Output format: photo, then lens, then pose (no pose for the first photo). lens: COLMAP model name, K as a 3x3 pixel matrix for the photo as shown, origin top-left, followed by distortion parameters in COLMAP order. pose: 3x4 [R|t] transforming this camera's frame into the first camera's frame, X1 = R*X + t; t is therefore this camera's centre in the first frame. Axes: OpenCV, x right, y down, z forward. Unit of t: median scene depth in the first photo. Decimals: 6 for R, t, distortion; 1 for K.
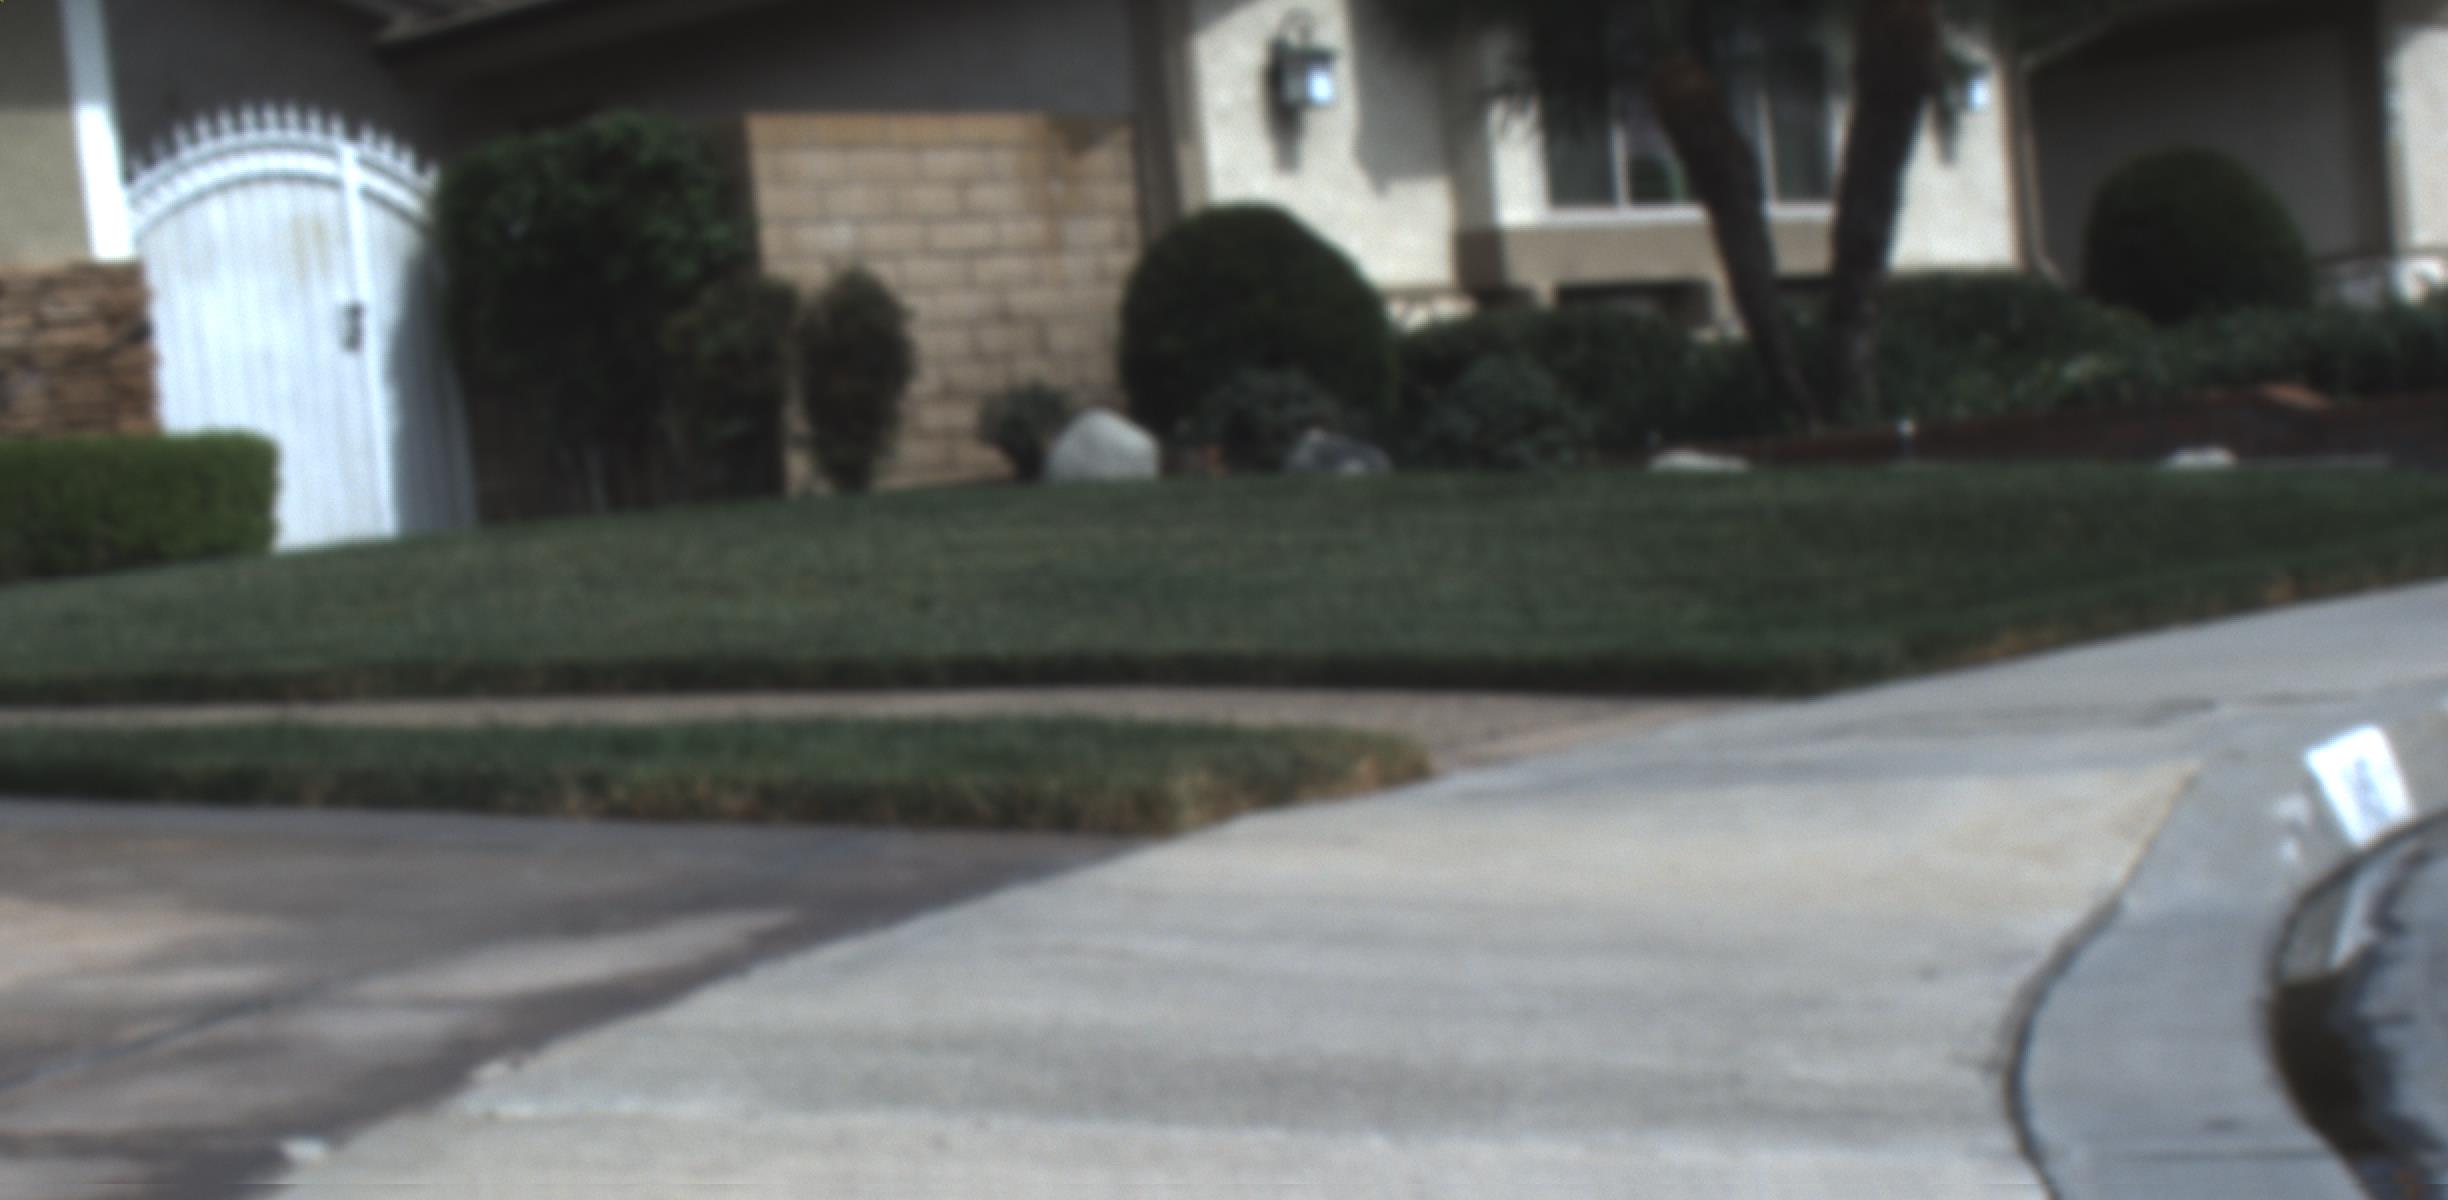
lens RADIAL K [[5006.3, 0, 1229.3], [0, 5006.3, 917.9], [0, 0, 1]] dist [-0.252926, 2.173326]
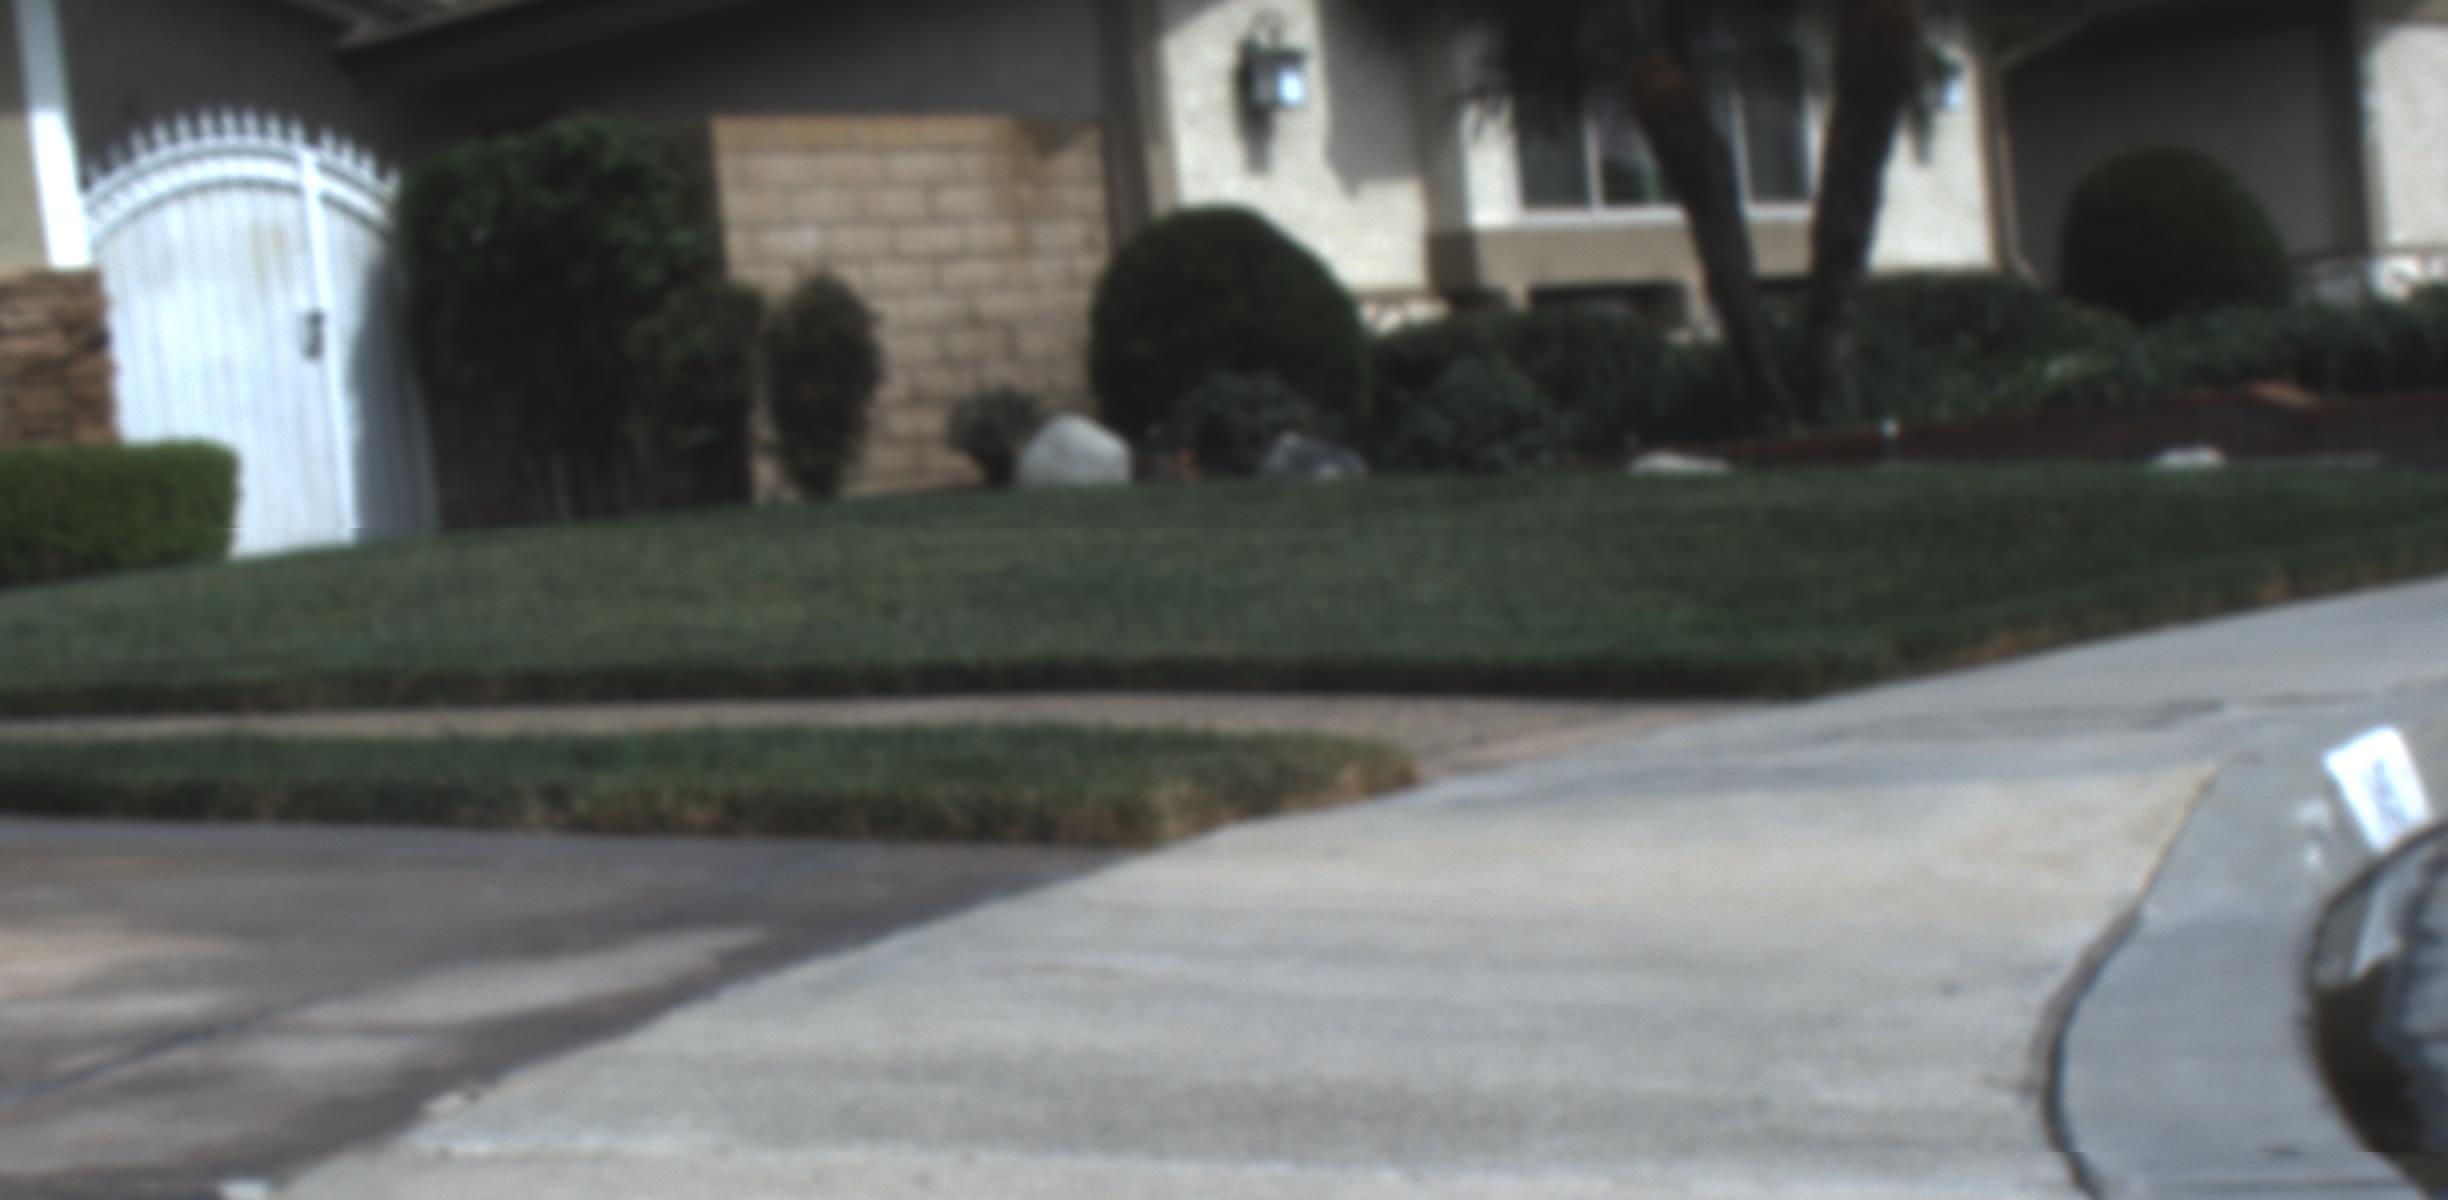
lens RADIAL K [[5006.3, 0, 1229.3], [0, 5006.3, 917.9], [0, 0, 1]] dist [-0.252926, 2.173326]
pose [[0.999967, -0.005149, 0.006262, -0.001094], [0.005159, 0.999985, -0.001588, -0.000441], [-0.006253, 0.001620, 0.999979, 0.011371]]
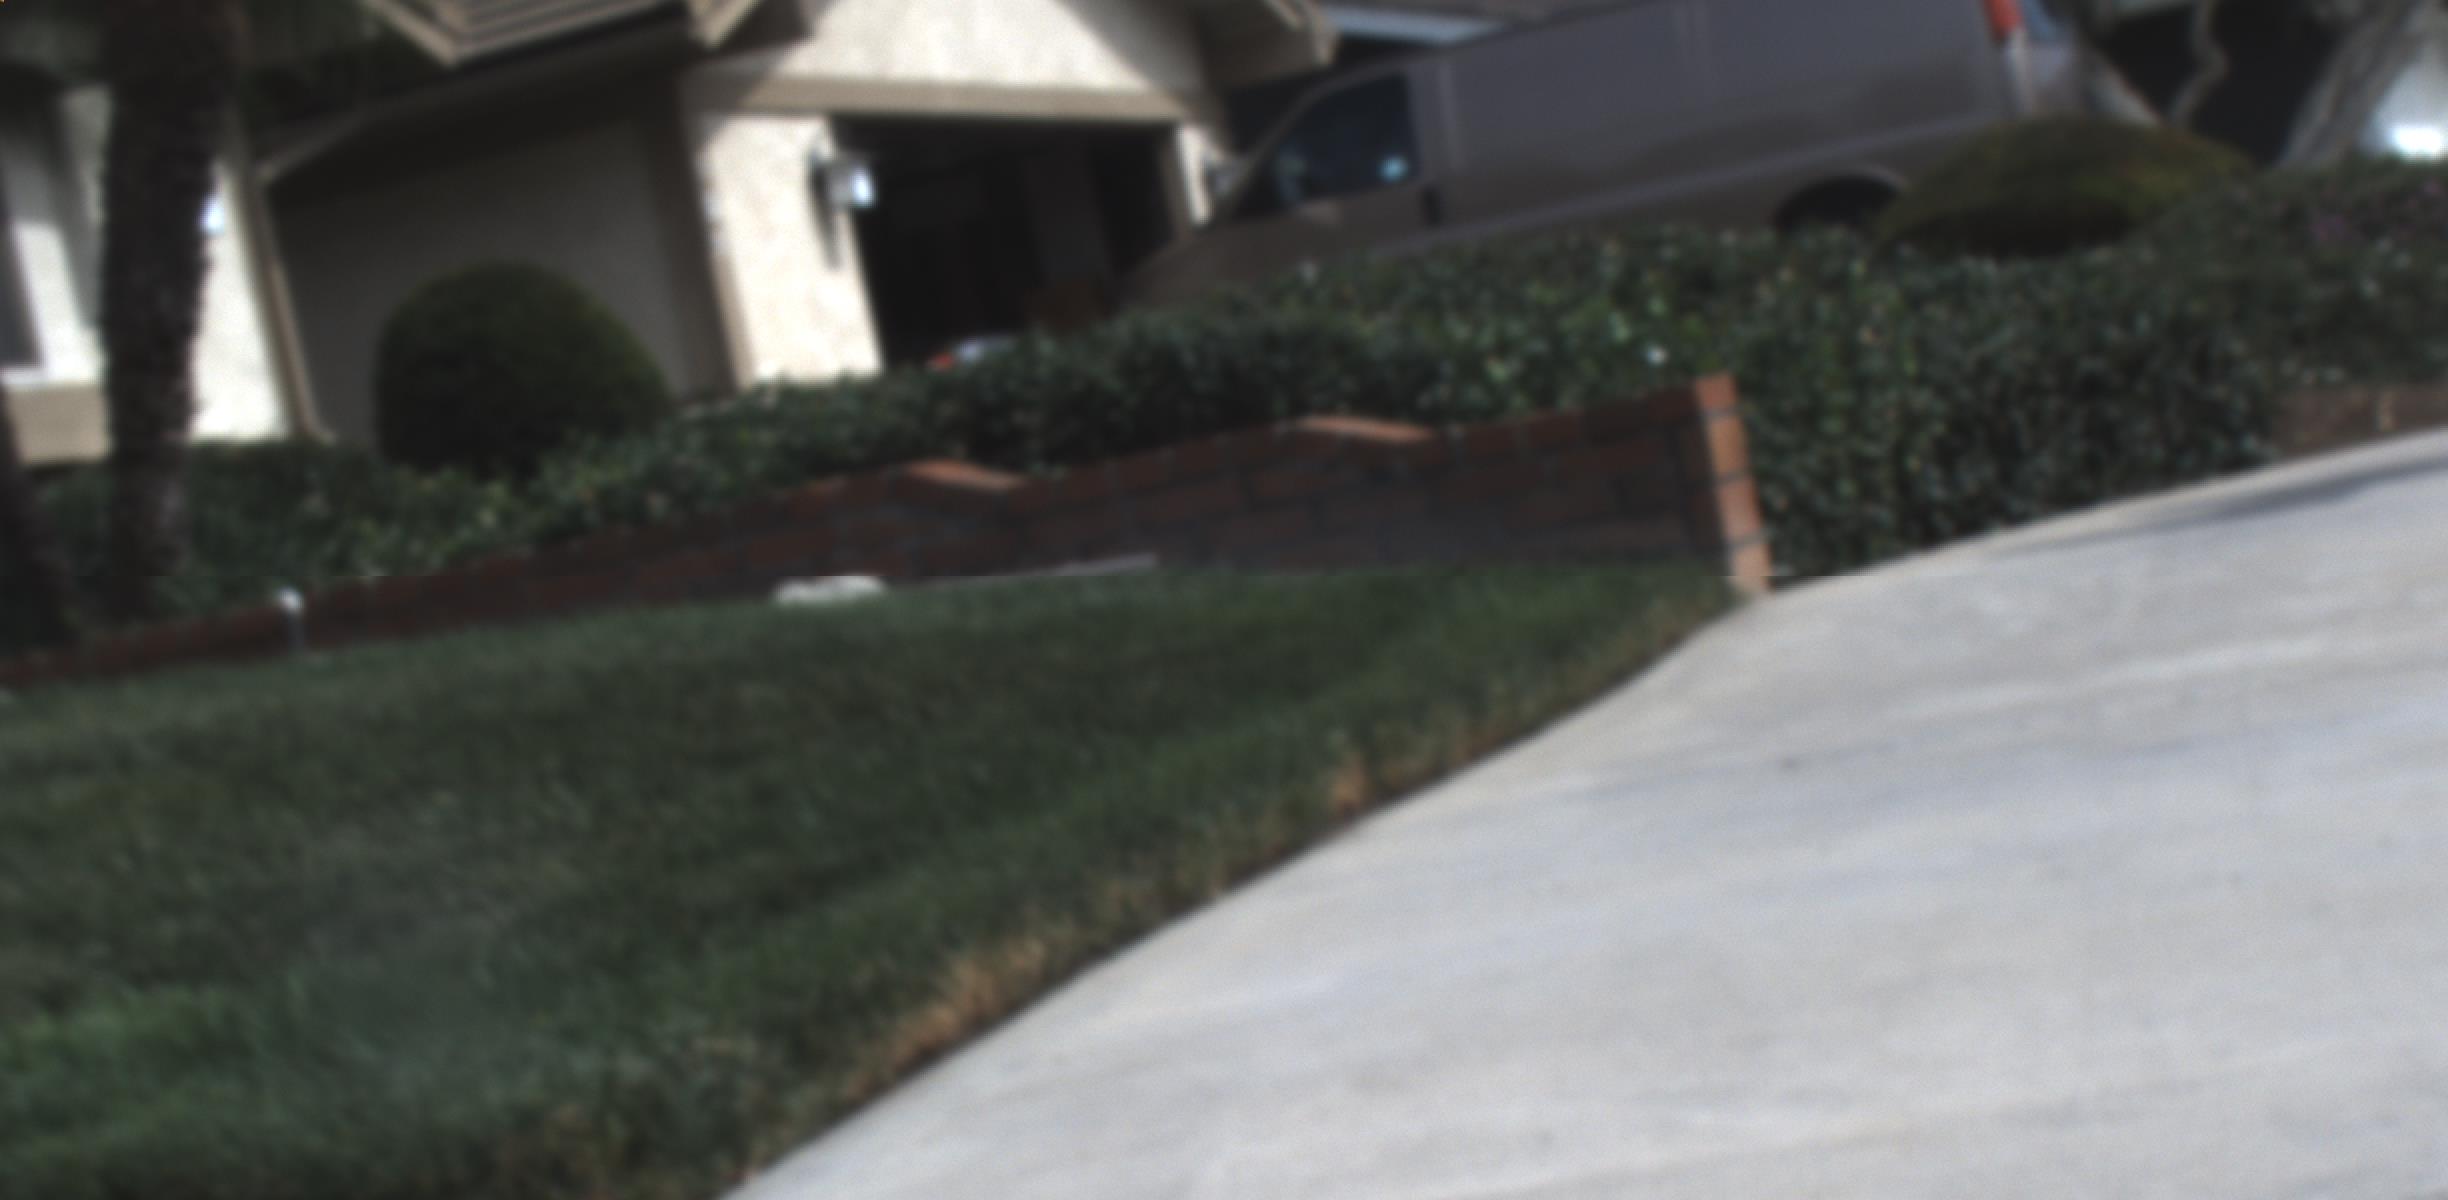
lens RADIAL K [[4669.8, 0, 1224.0], [0, 4669.8, 600.0], [0, 0, 1]] dist [0.298209, -0.035481]
pose [[0.924715, -0.097436, 0.367978, 0.024966], [0.138229, 0.986650, -0.086110, -0.026998], [-0.354676, 0.130493, 0.925839, 0.339881]]
